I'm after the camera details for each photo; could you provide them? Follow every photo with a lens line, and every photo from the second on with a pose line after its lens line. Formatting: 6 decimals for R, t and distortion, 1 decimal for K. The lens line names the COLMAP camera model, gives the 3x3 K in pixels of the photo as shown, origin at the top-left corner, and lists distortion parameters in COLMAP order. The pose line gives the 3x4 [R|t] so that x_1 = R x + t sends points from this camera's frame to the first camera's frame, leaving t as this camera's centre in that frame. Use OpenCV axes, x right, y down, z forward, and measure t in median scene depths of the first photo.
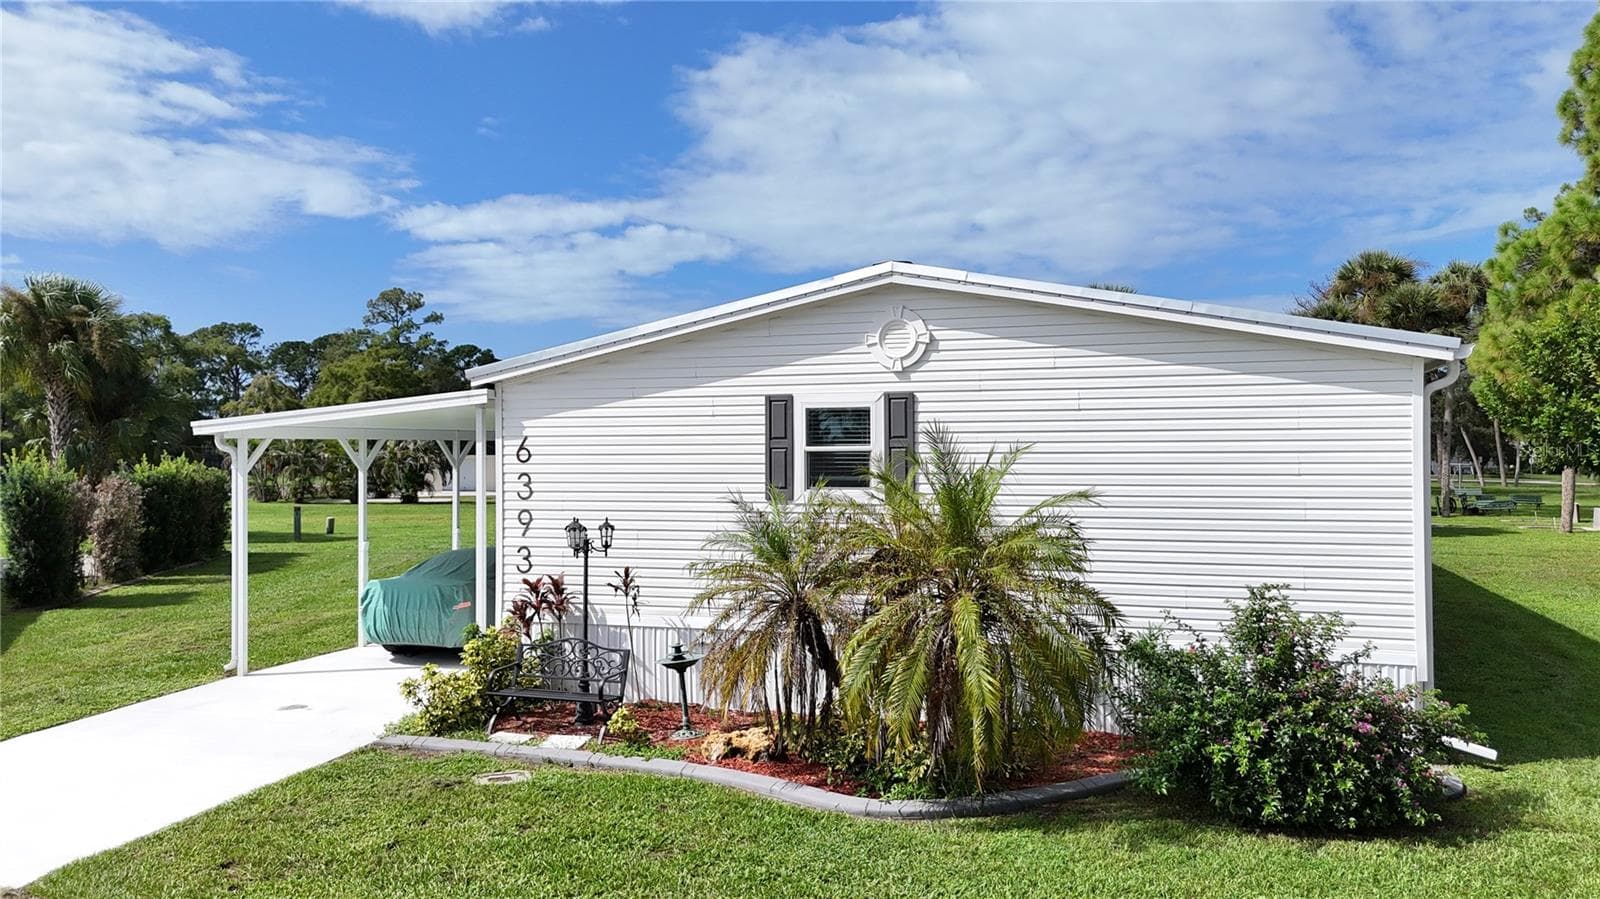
lens RADIAL K [[1211.7, 0, 800.0], [0, 1211.7, 449.5], [0, 0, 1]] dist [0.027431, 0.002301]
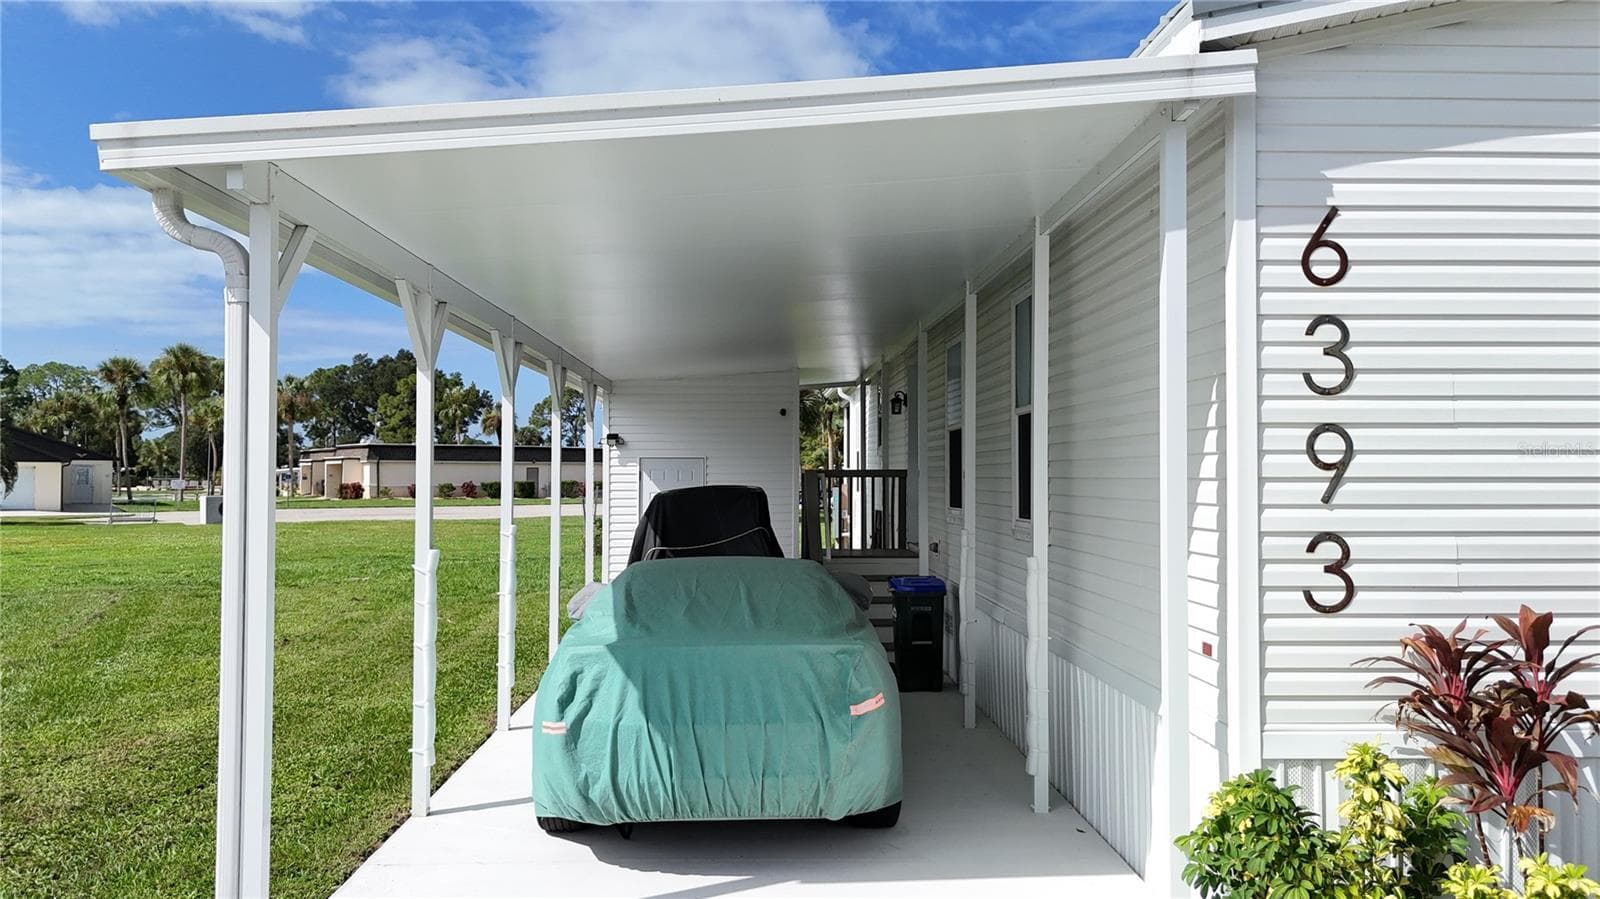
lens RADIAL K [[1178.0, 0, 800.0], [0, 1178.0, 449.5], [0, 0, 1]] dist [0.107118, -0.128940]
pose [[0.935971, 0.009523, 0.351947, -0.517987], [-0.002404, 0.999784, -0.020659, 0.068616], [-0.352068, 0.018490, 0.935792, 0.795934]]
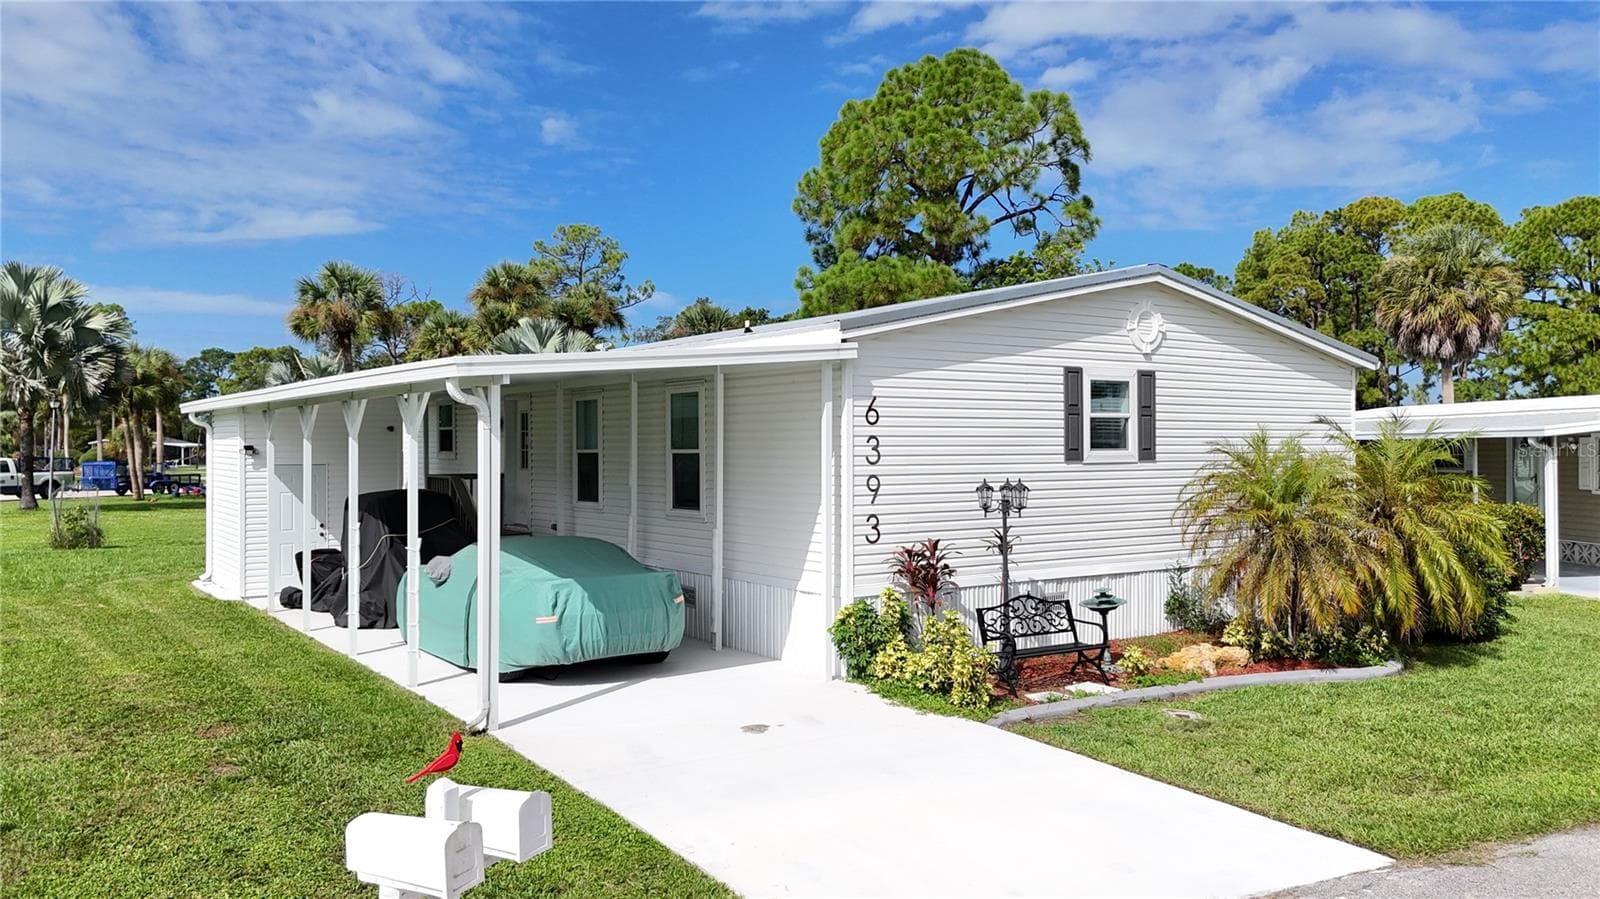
lens RADIAL K [[1178.0, 0, 800.0], [0, 1178.0, 449.5], [0, 0, 1]] dist [0.107118, -0.128940]
pose [[0.591672, -0.000483, 0.806179, -1.062300], [-0.001368, 0.999998, 0.001603, 0.030654], [-0.806177, -0.002051, 0.591670, 0.549429]]
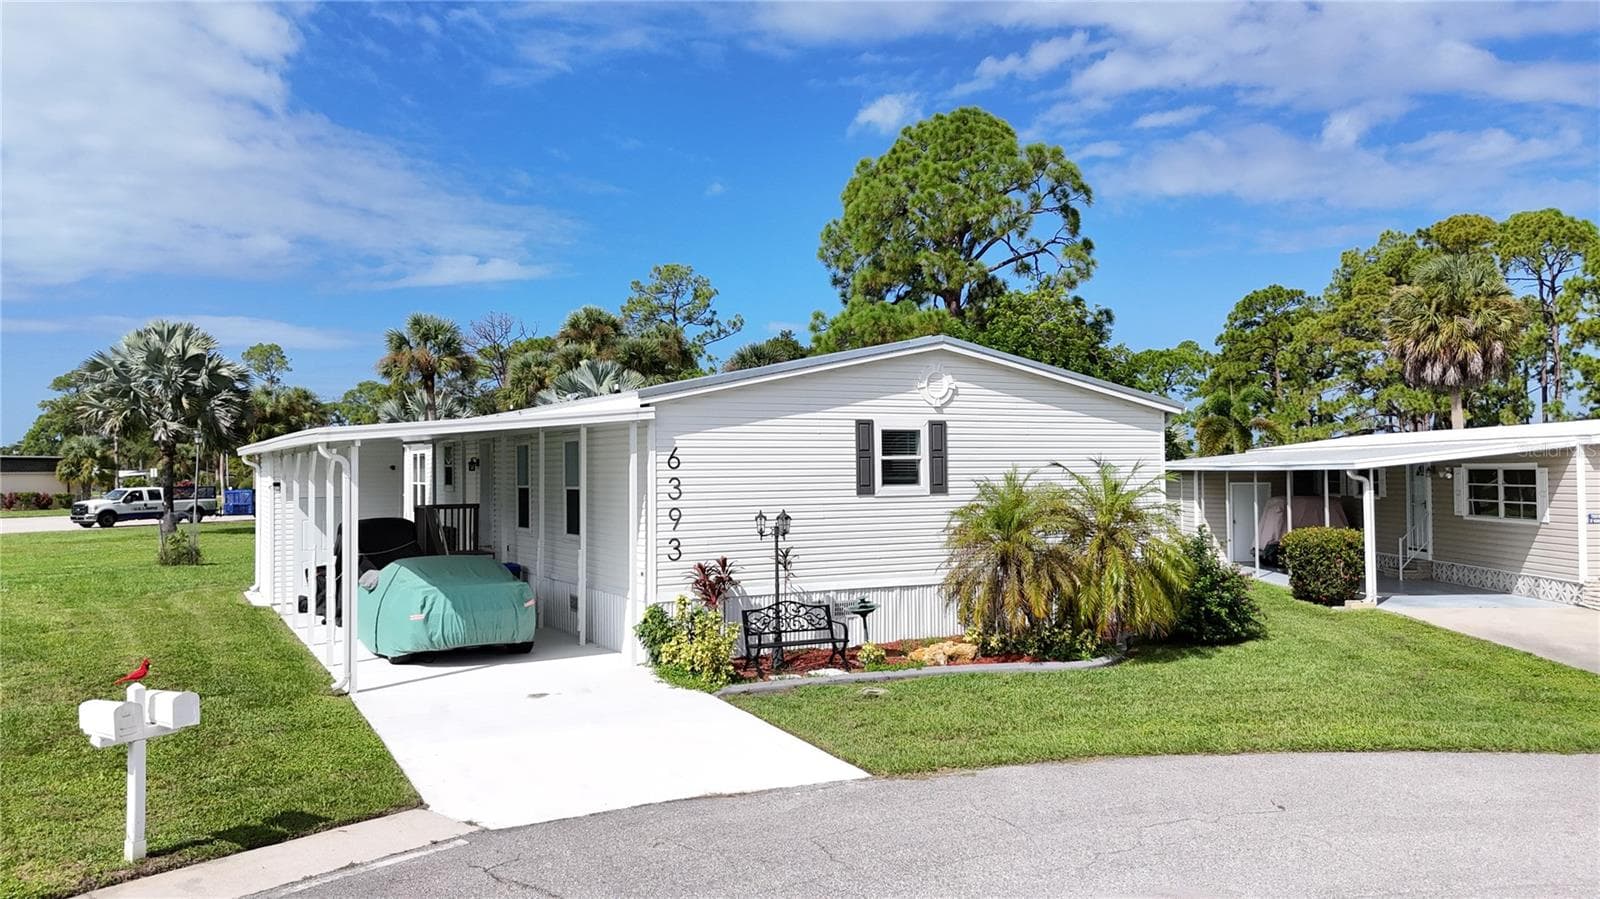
lens RADIAL K [[1178.0, 0, 800.0], [0, 1178.0, 449.5], [0, 0, 1]] dist [0.107118, -0.128940]
pose [[0.682643, 0.009149, 0.730694, -1.074475], [0.004649, 0.999847, -0.016863, 0.012695], [-0.730737, 0.014908, 0.682496, 0.116060]]
